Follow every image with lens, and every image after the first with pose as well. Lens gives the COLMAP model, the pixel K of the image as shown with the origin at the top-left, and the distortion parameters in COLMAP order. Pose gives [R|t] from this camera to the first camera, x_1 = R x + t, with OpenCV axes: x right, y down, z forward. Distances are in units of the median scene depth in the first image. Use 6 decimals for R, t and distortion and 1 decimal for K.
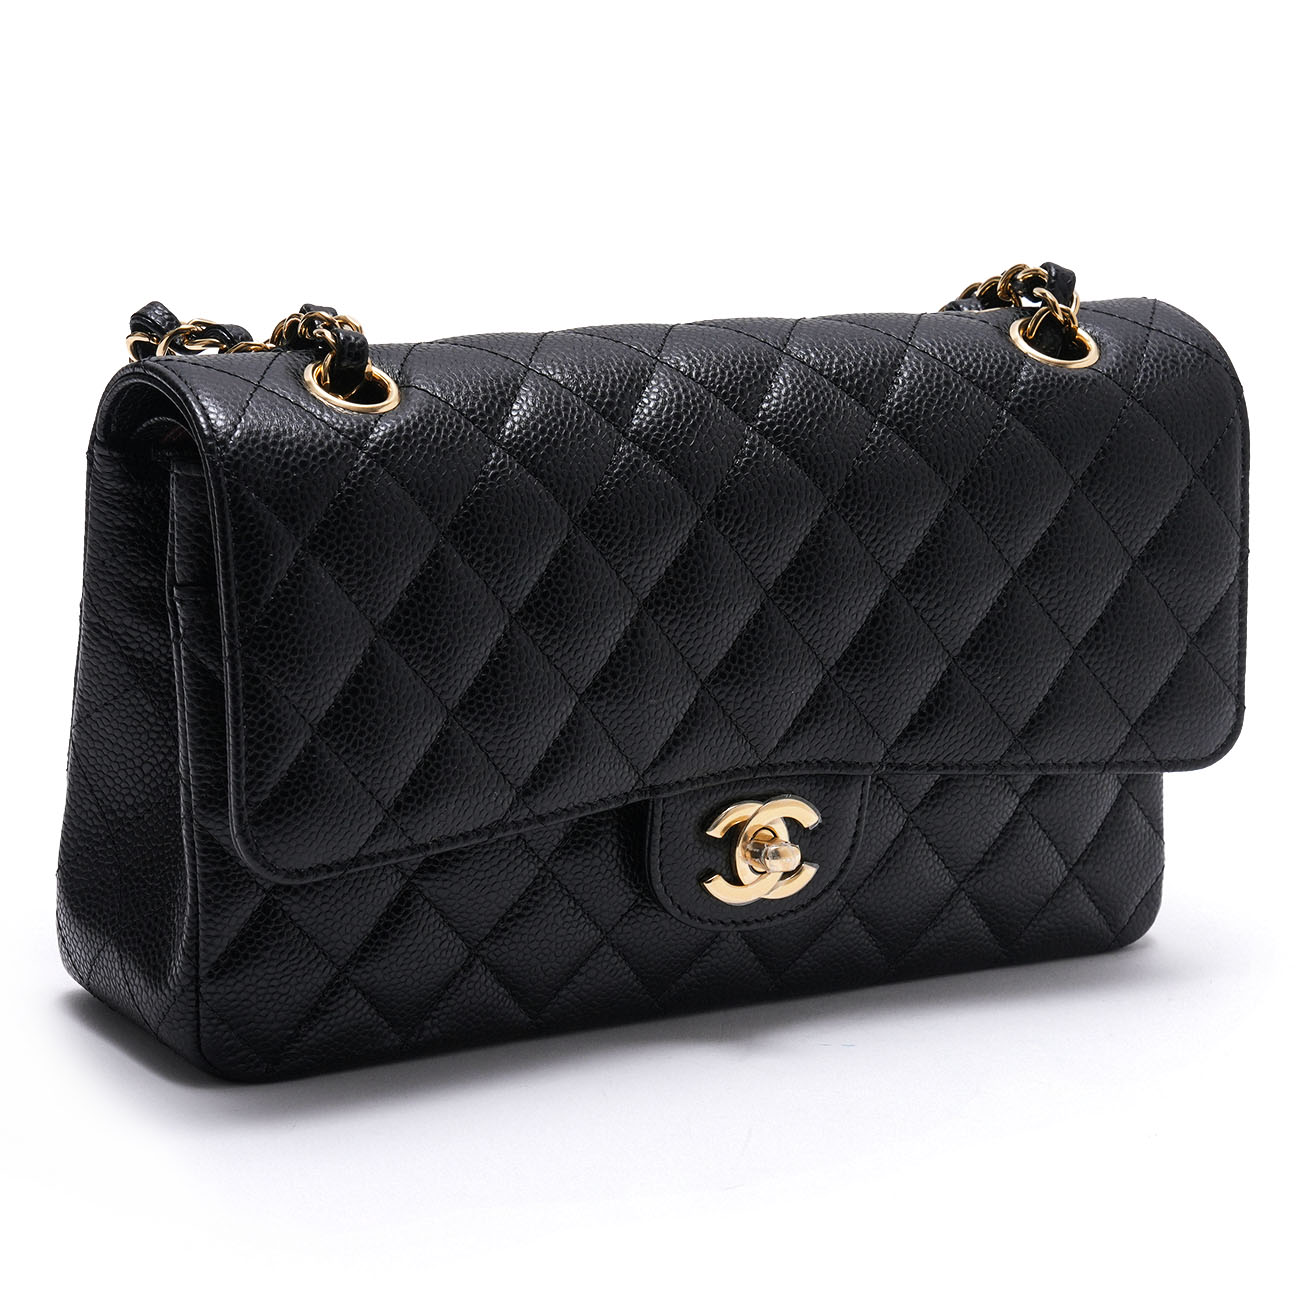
lens RADIAL K [[3502.6, 0, 650.0], [0, 3502.6, 650.0], [0, 0, 1]] dist [0.184934, -0.226015]
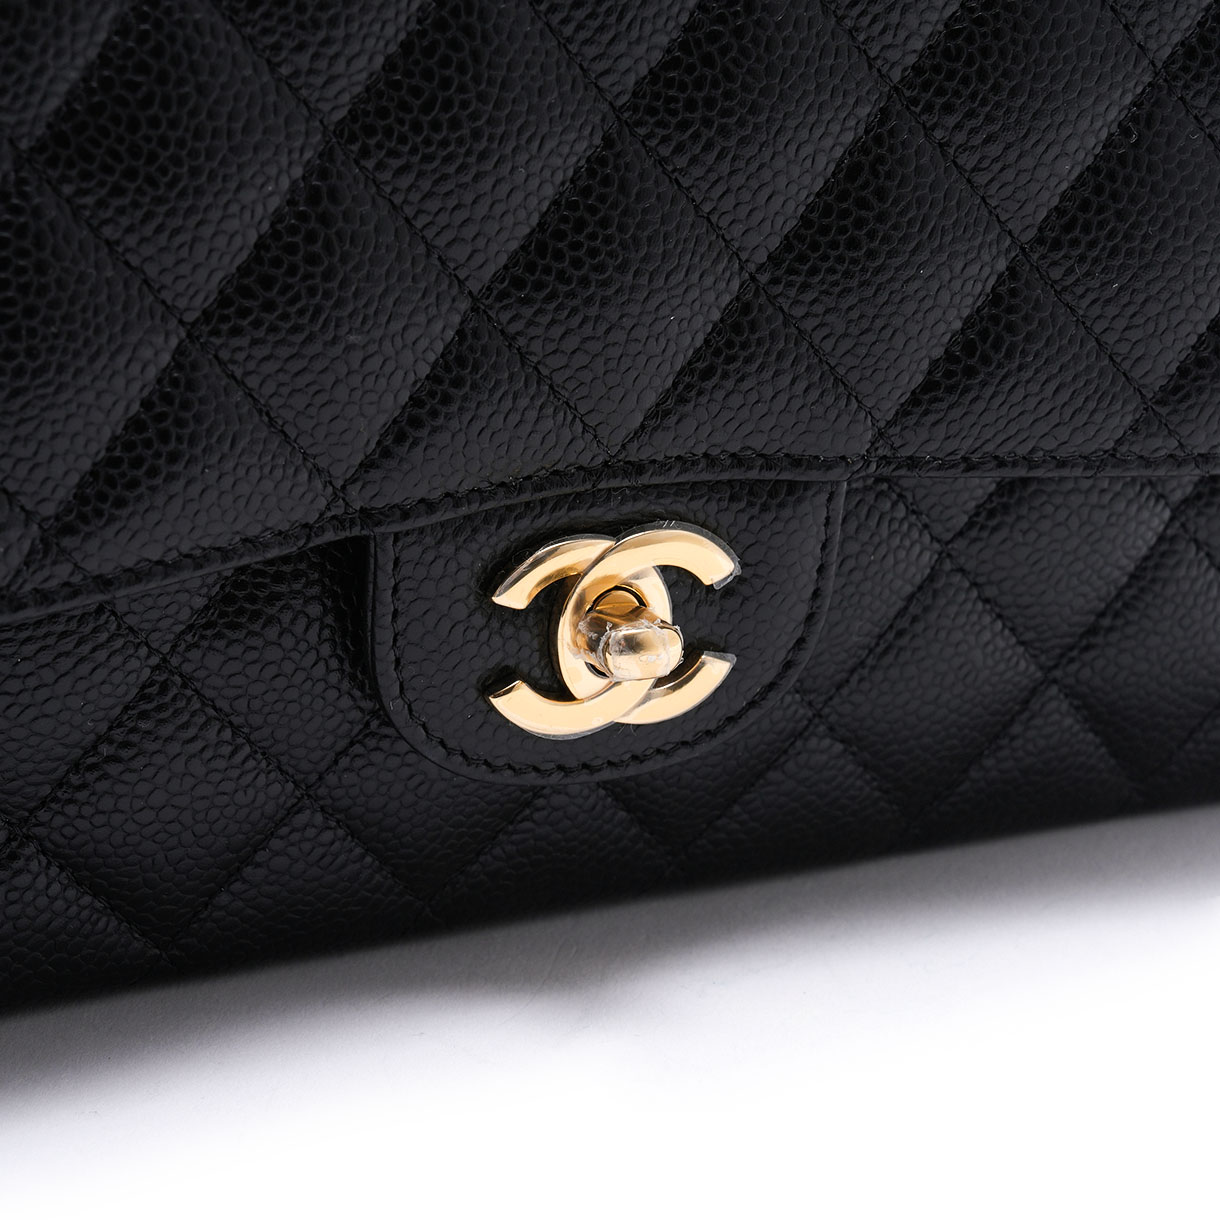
lens RADIAL K [[3318.6, 0, 610.0], [0, 3318.6, 610.0], [0, 0, 1]] dist [0.279787, -0.562382]
pose [[0.992263, 0.020567, -0.122439, 0.090138], [-0.005318, 0.992320, 0.123585, -0.004937], [0.124040, -0.121977, 0.984752, 0.531500]]
